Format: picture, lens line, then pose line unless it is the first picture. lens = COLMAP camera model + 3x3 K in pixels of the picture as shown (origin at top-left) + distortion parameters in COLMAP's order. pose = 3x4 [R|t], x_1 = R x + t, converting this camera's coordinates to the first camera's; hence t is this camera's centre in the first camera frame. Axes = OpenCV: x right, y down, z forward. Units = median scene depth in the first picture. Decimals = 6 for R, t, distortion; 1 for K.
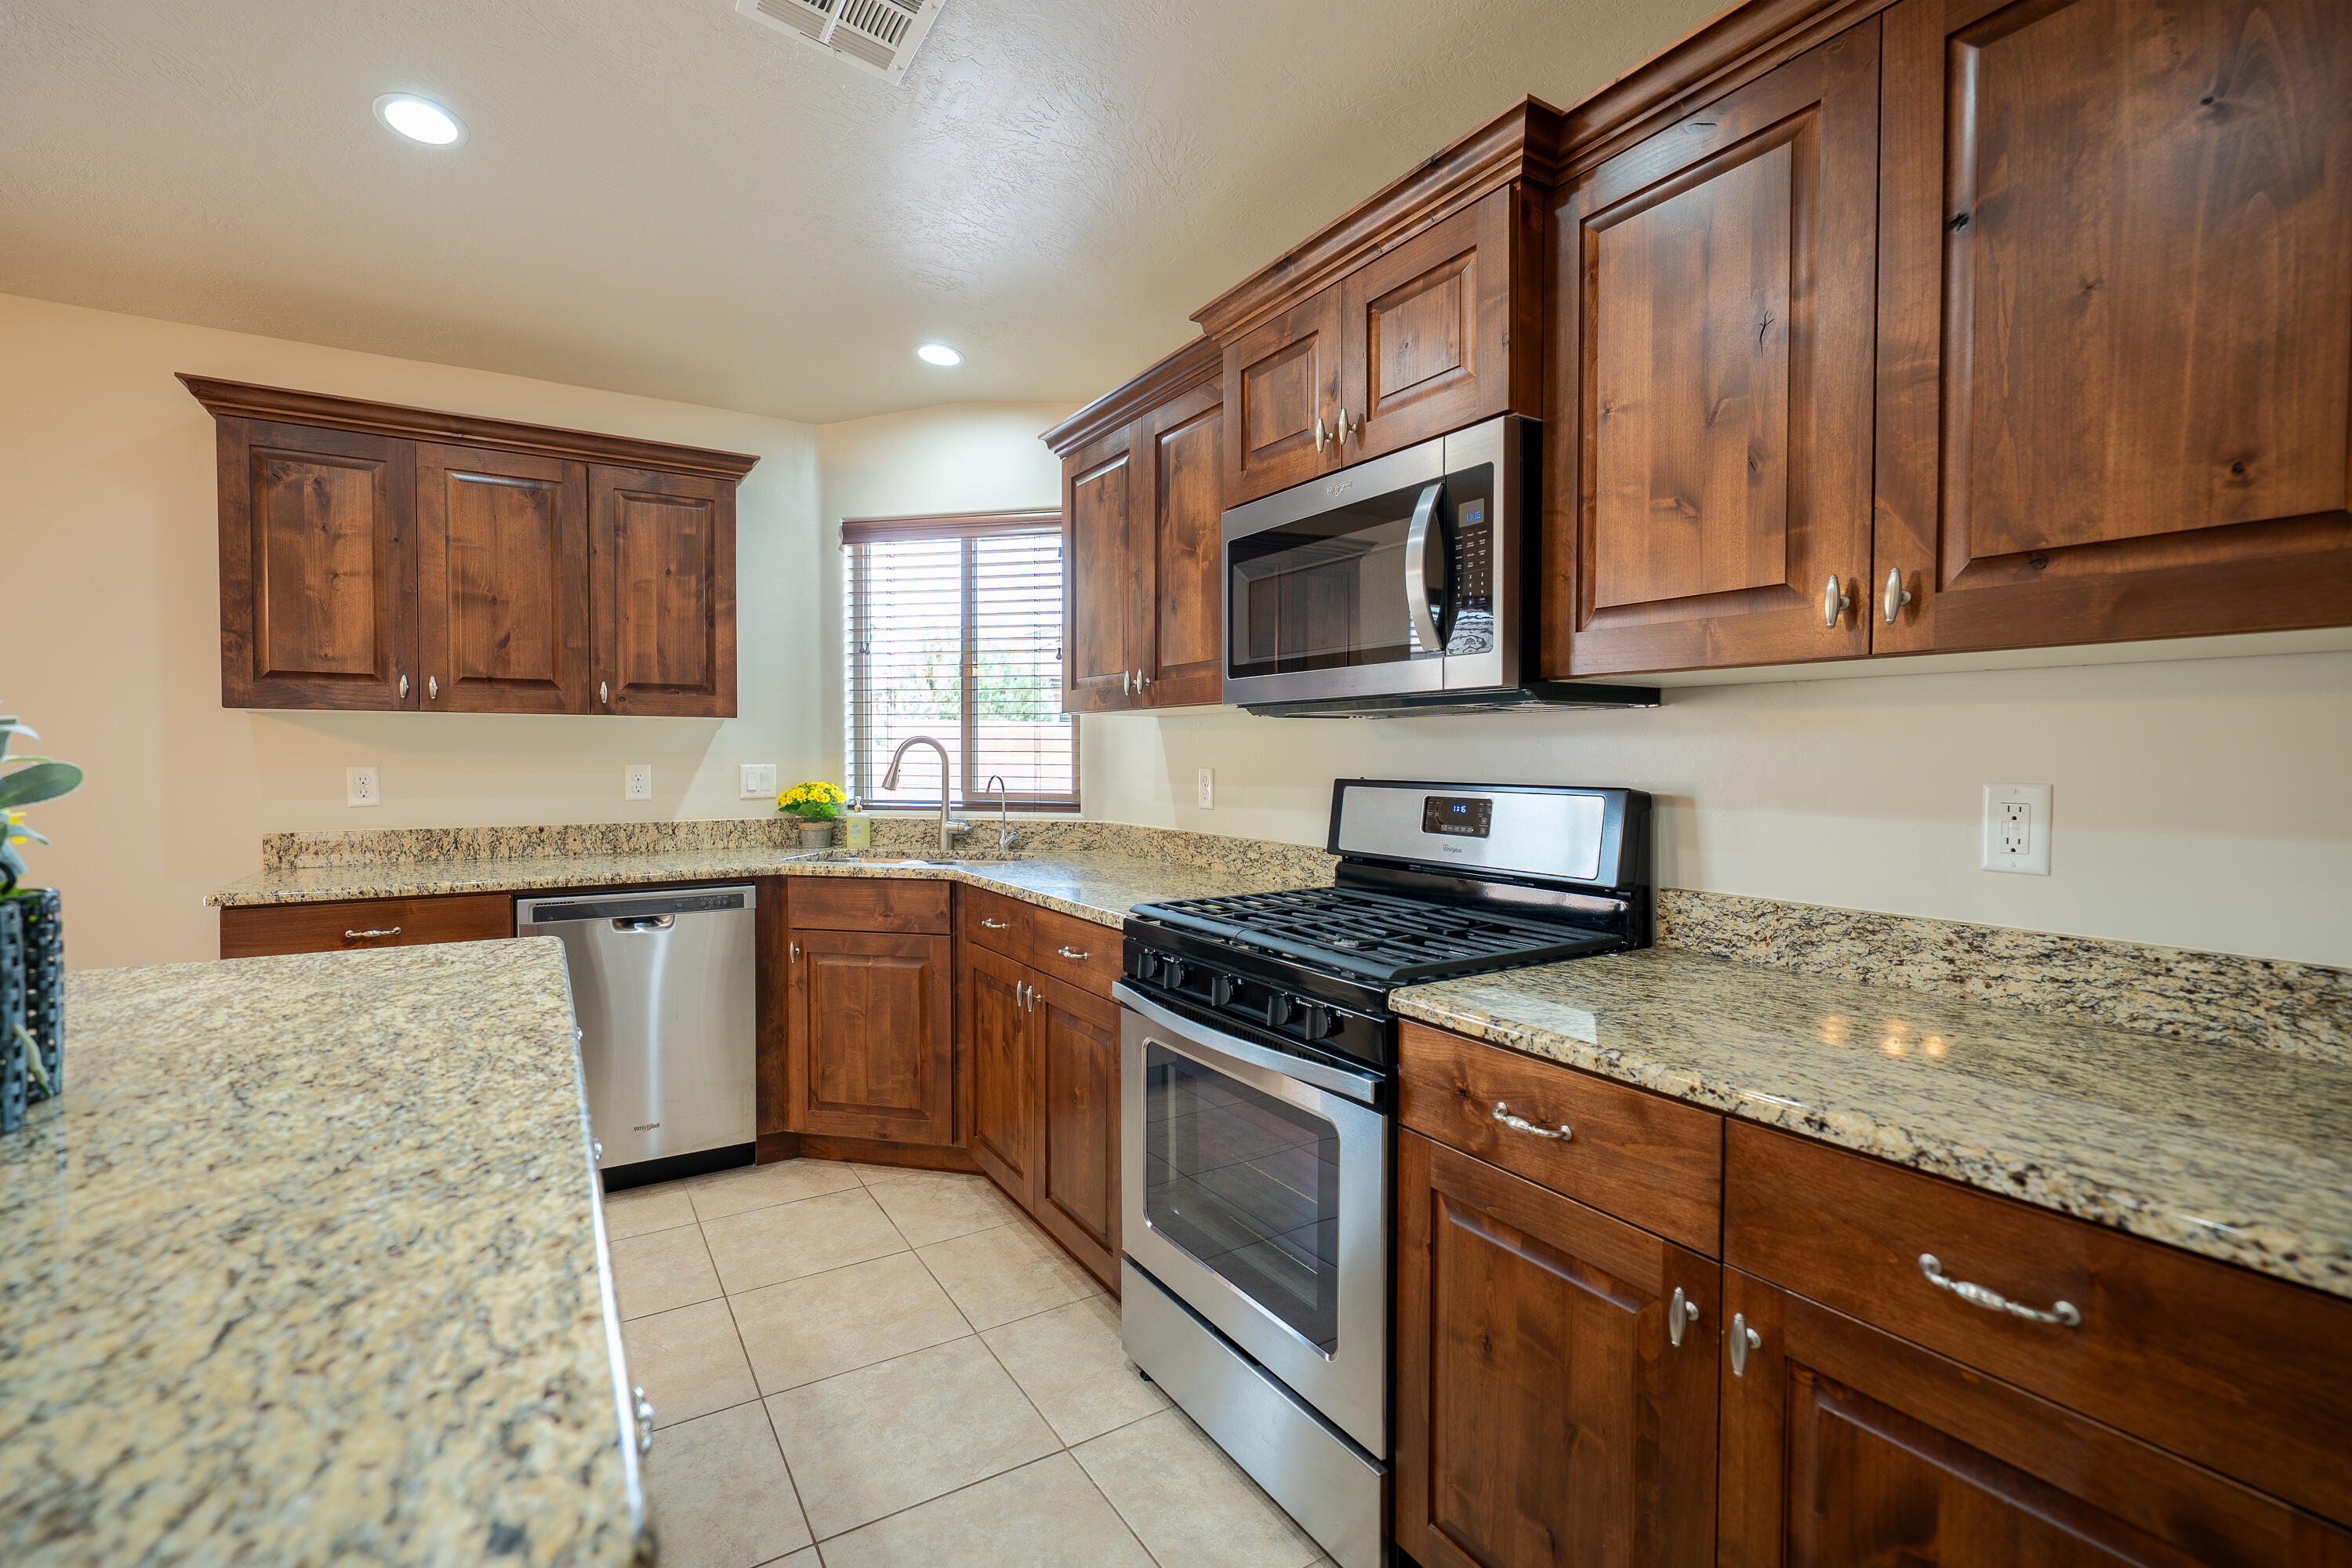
lens RADIAL K [[1035.6, 0, 1168.8], [0, 1035.6, 778.5], [0, 0, 1]] dist [-0.005627, 0.000328]
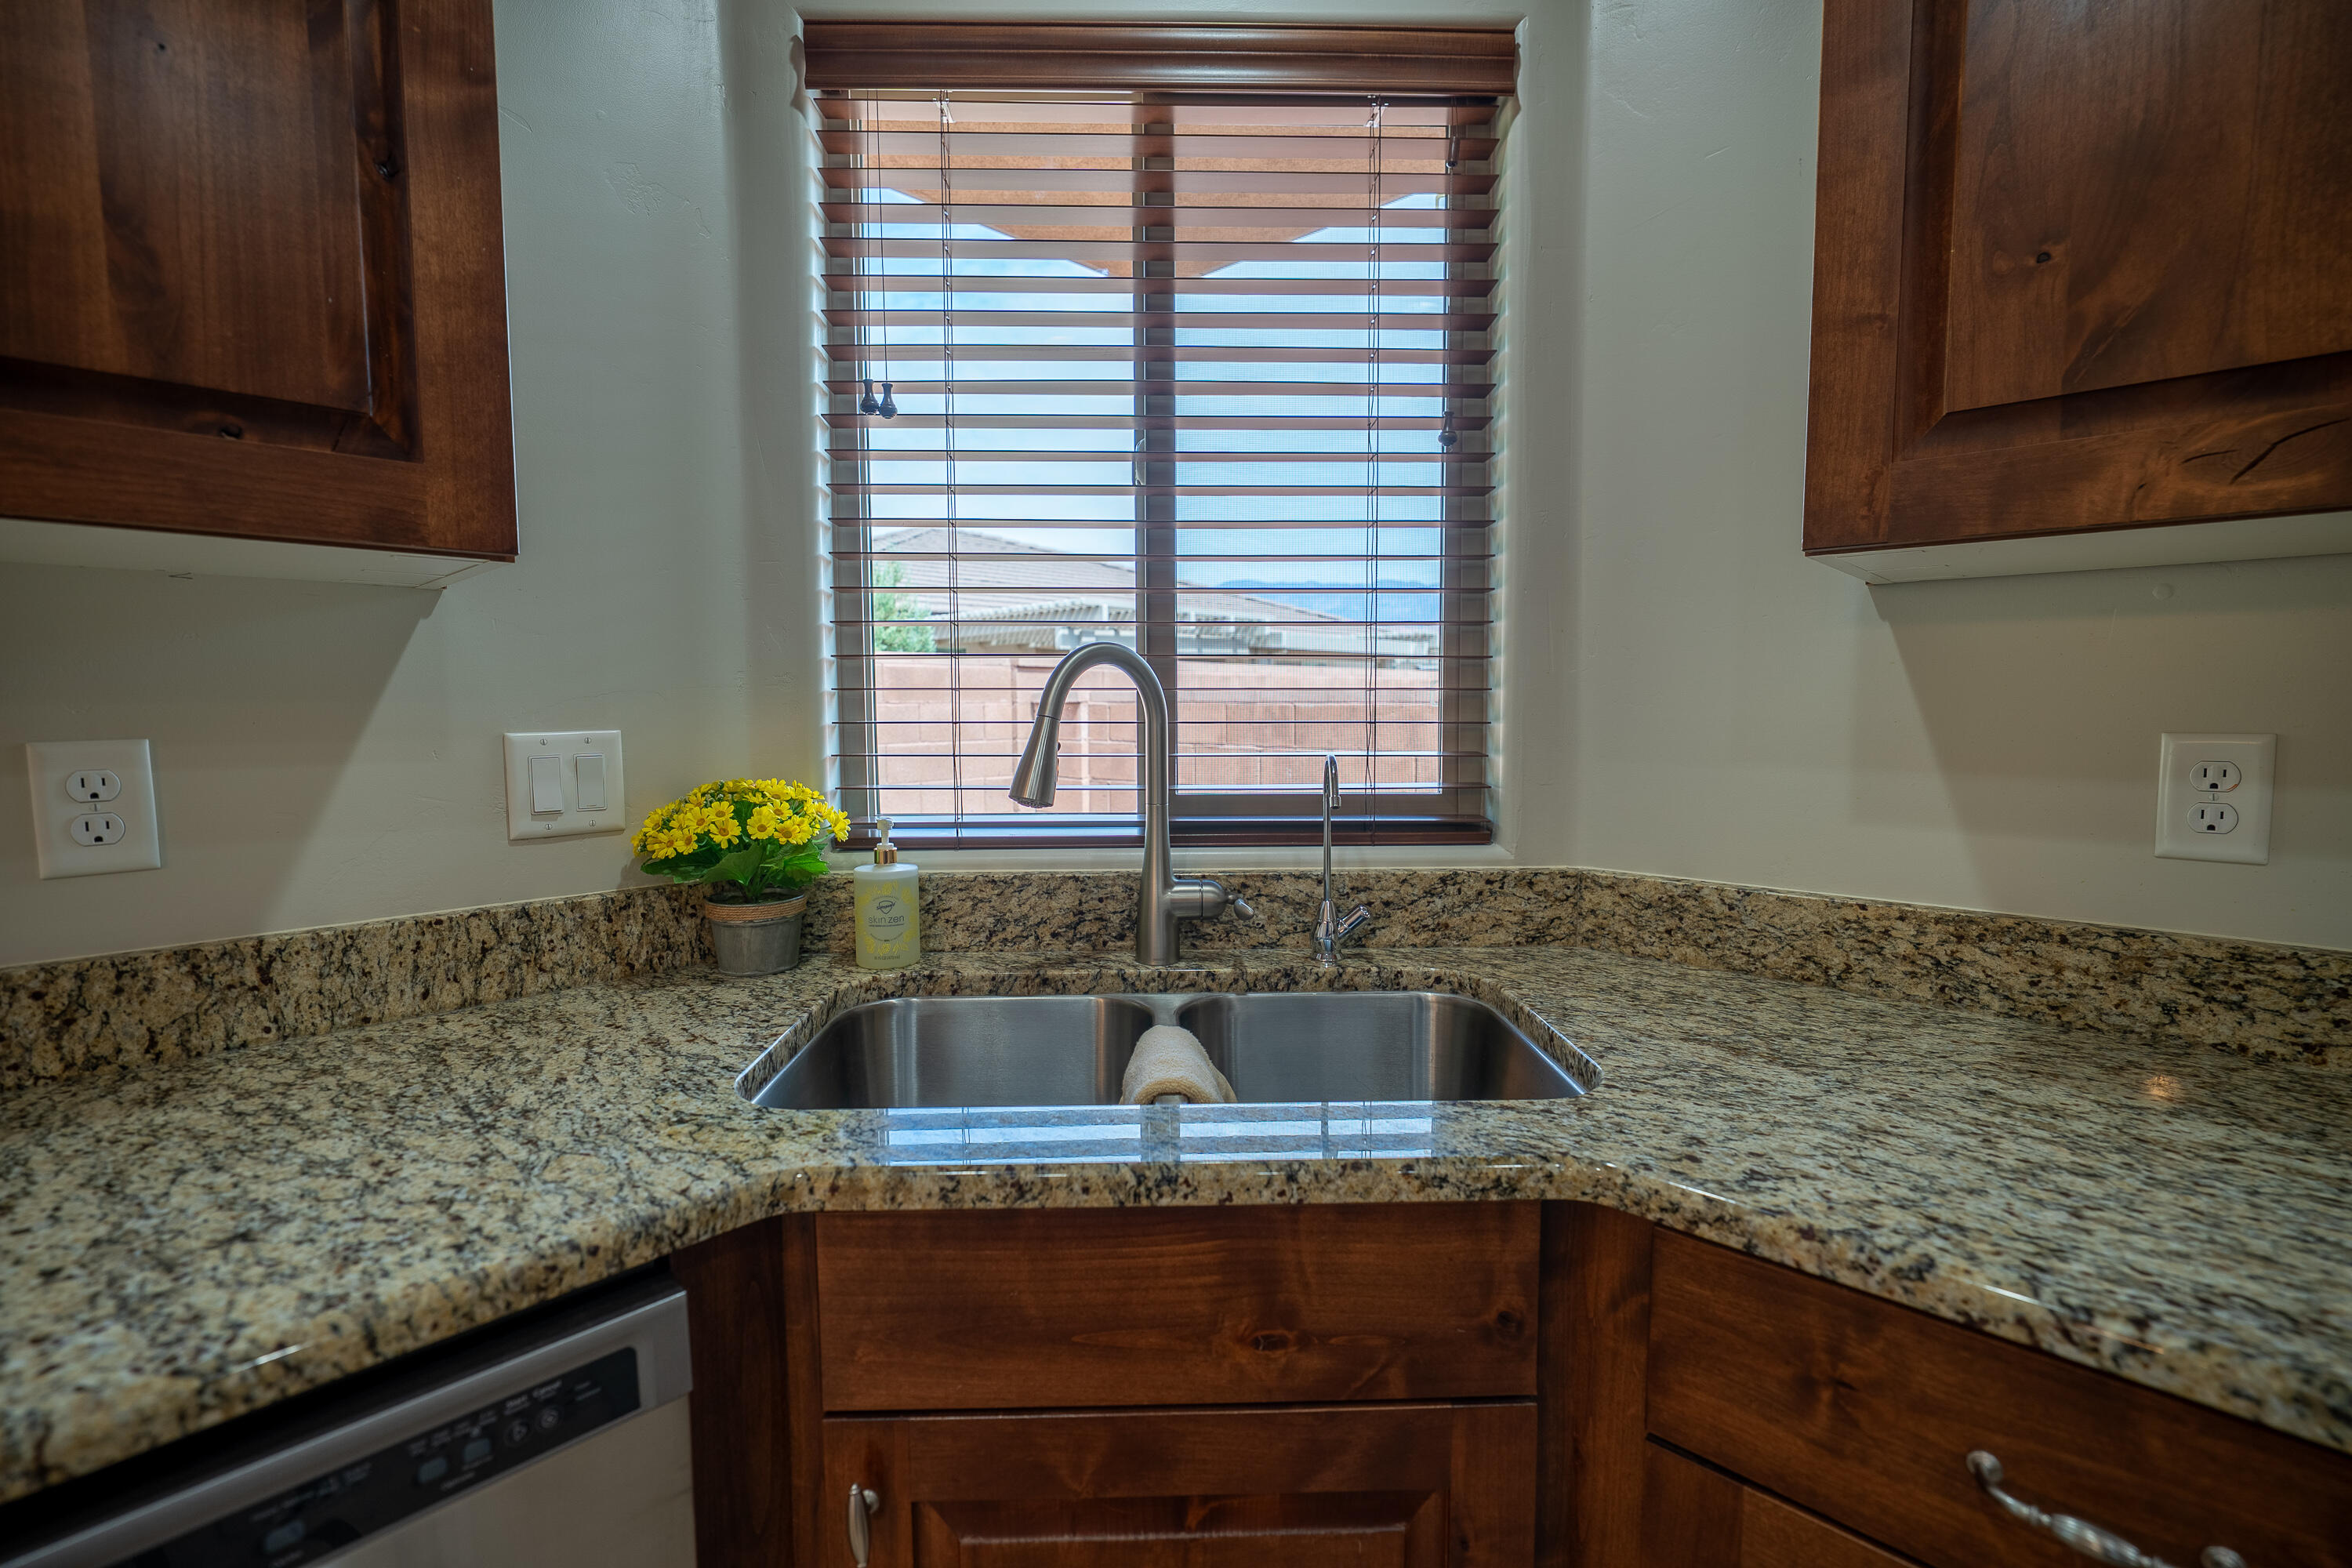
lens RADIAL K [[1035.6, 0, 1168.8], [0, 1035.6, 778.5], [0, 0, 1]] dist [-0.005627, 0.000328]
pose [[0.969284, -0.024105, 0.244760, -0.350756], [0.011388, 0.998517, 0.053240, -0.016580], [-0.245681, -0.048817, 0.968121, 0.764686]]
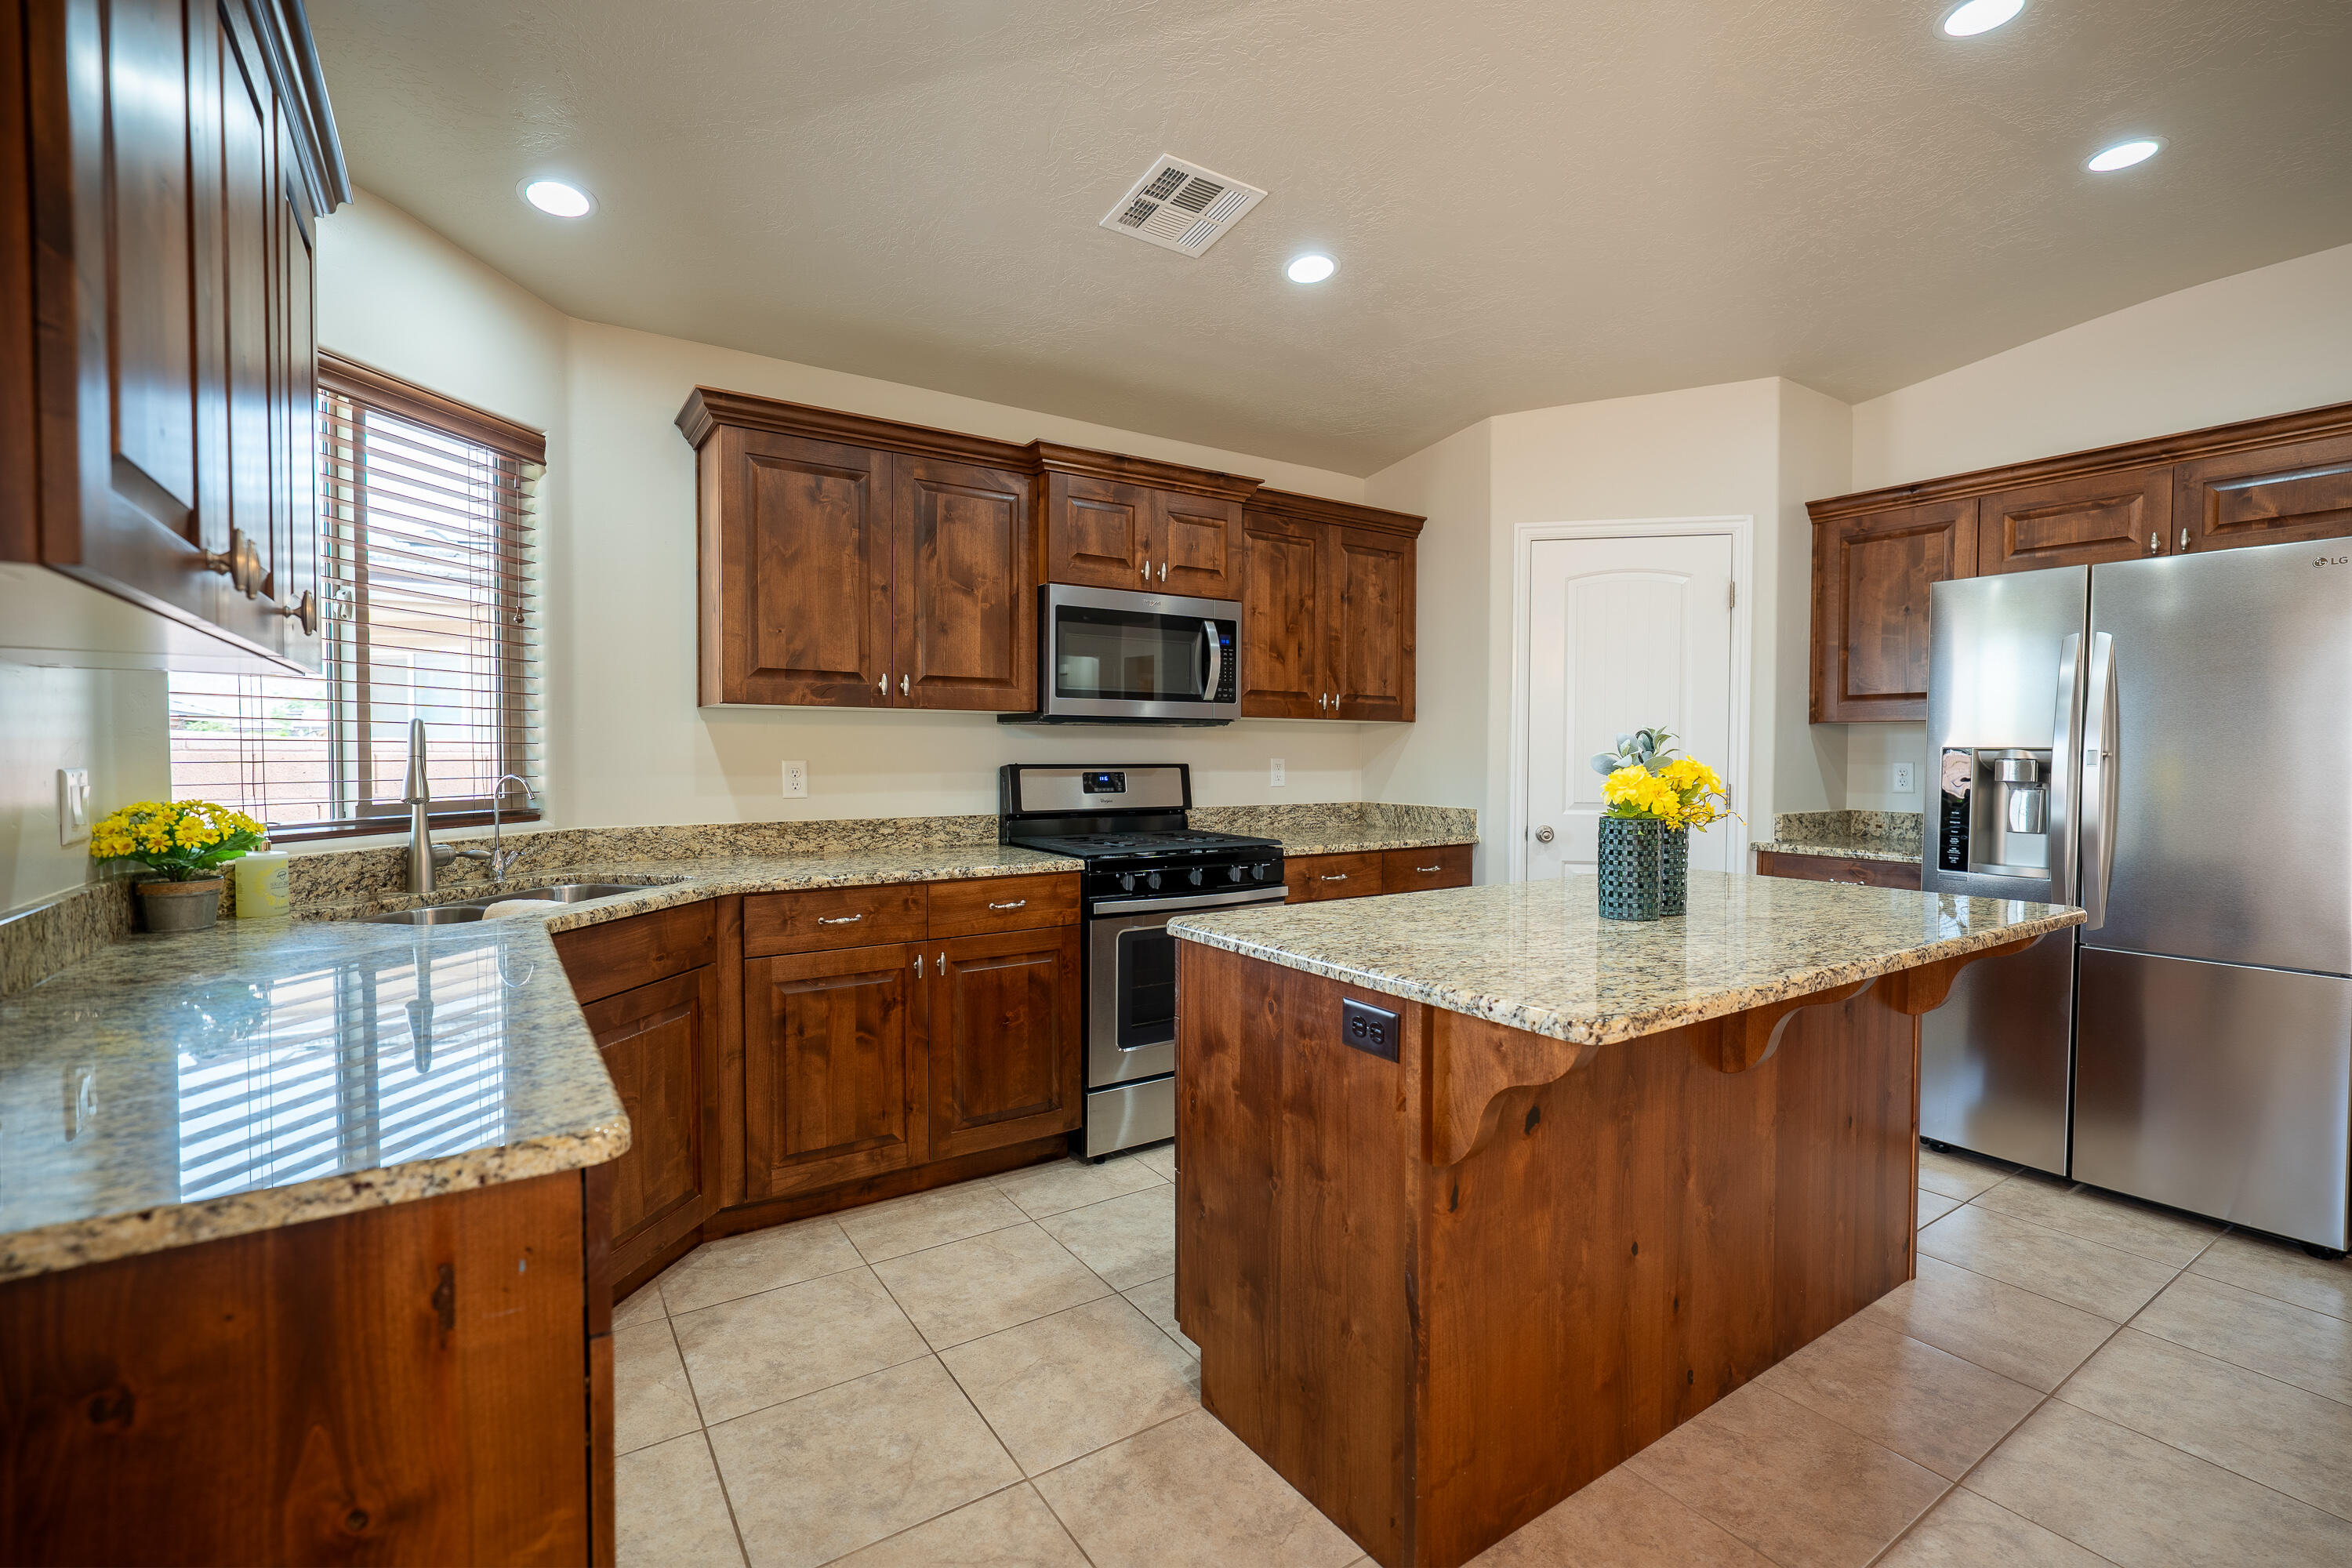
lens RADIAL K [[1035.6, 0, 1168.8], [0, 1035.6, 778.5], [0, 0, 1]] dist [-0.005627, 0.000328]
pose [[-0.029124, -0.029744, 0.999133, -1.033899], [0.019849, 0.999343, 0.030329, -0.015684], [-0.999379, 0.020715, -0.028515, 0.638475]]
